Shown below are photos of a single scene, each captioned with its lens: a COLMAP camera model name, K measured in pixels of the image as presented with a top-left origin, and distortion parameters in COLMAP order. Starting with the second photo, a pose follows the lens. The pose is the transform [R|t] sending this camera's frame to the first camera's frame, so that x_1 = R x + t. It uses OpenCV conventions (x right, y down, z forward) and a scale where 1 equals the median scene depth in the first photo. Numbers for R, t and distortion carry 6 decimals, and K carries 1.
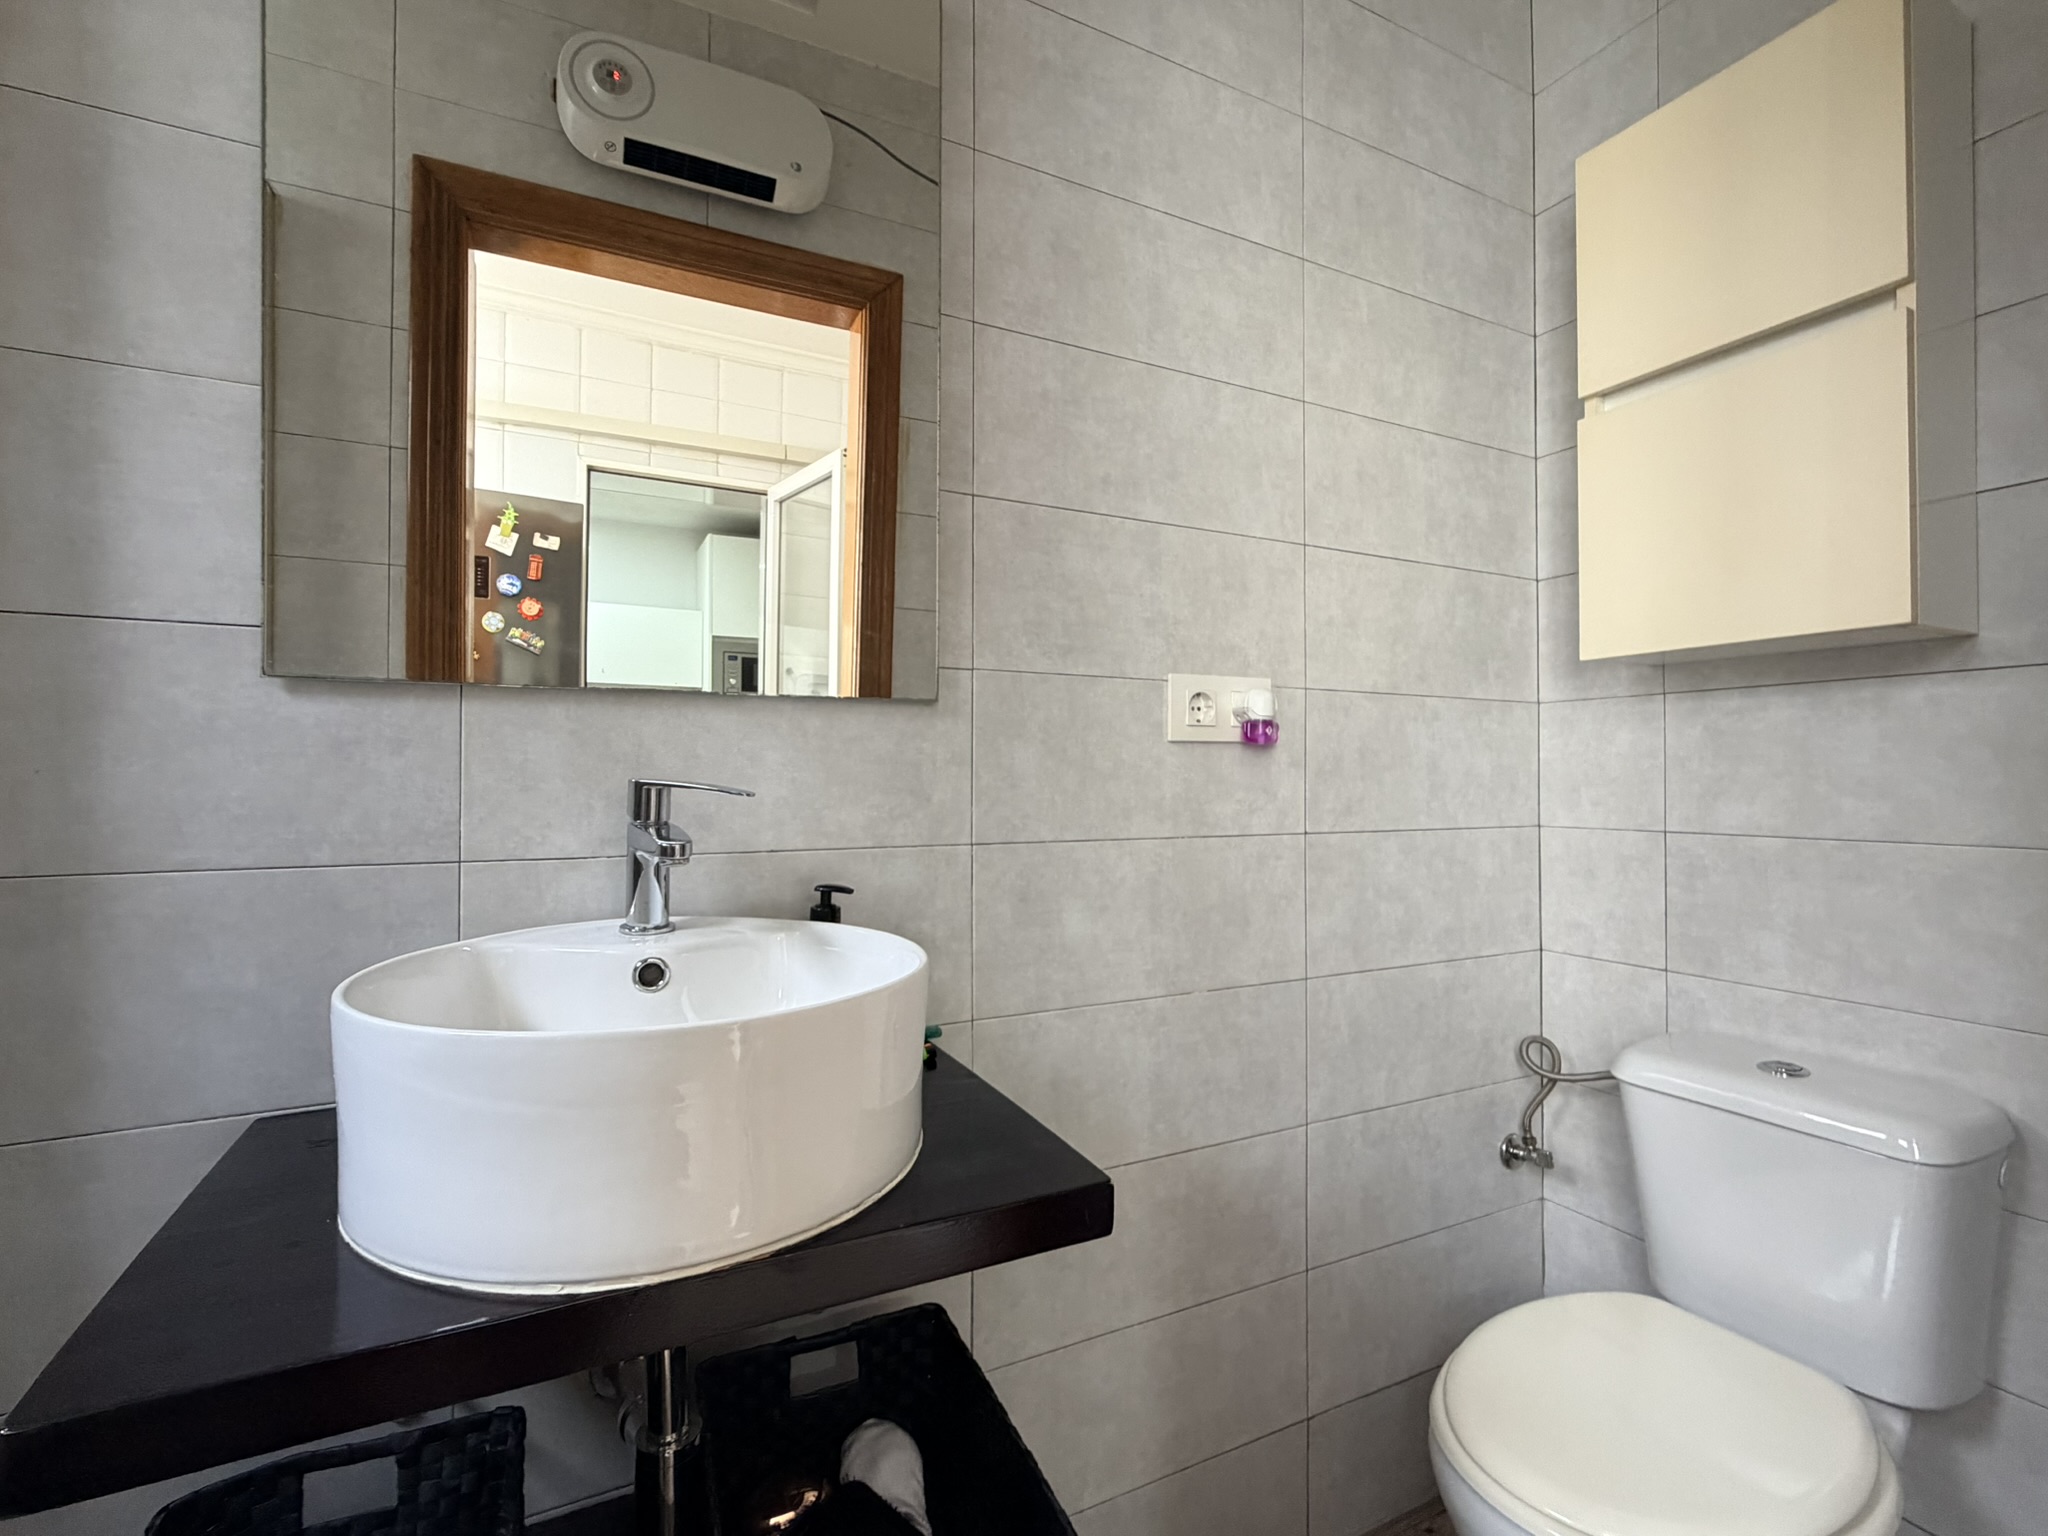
lens RADIAL K [[918.3, 0, 1017.9], [0, 918.3, 768.5], [0, 0, 1]] dist [0.001088, -0.000103]
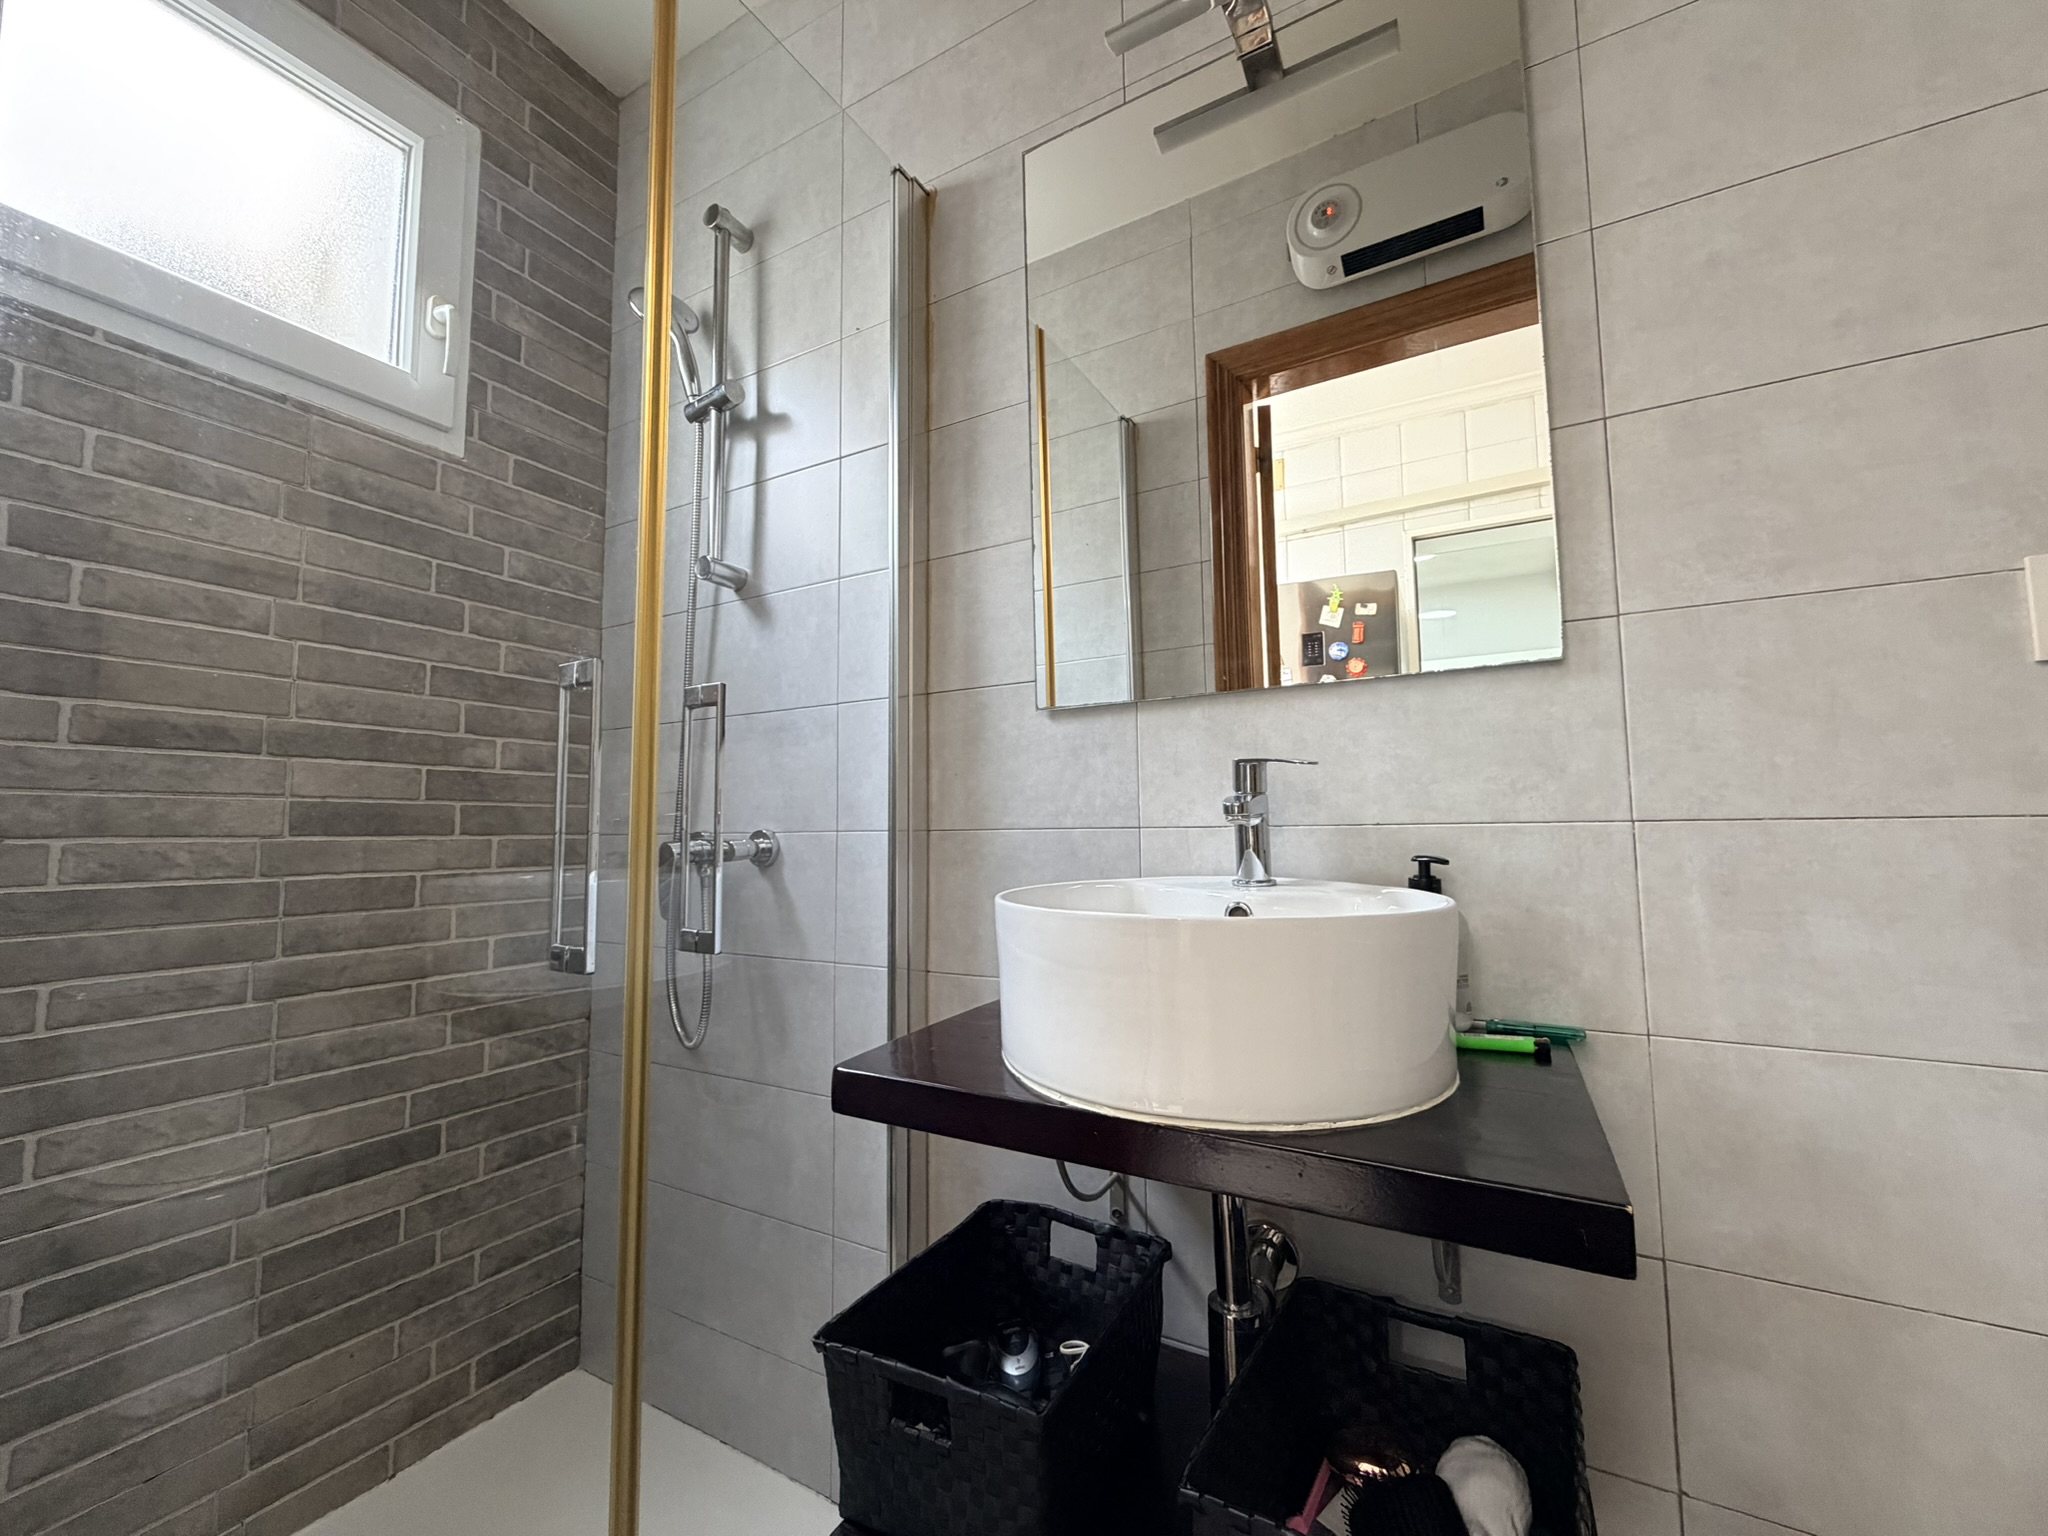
lens RADIAL K [[813.7, 0, 1022.5], [0, 813.7, 767.0], [0, 0, 1]] dist [-0.002293, 0.000461]
pose [[0.560931, -0.074532, -0.824501, 0.250258], [0.020328, 0.996879, -0.076285, 0.078029], [0.827613, 0.026030, 0.560695, 0.119945]]
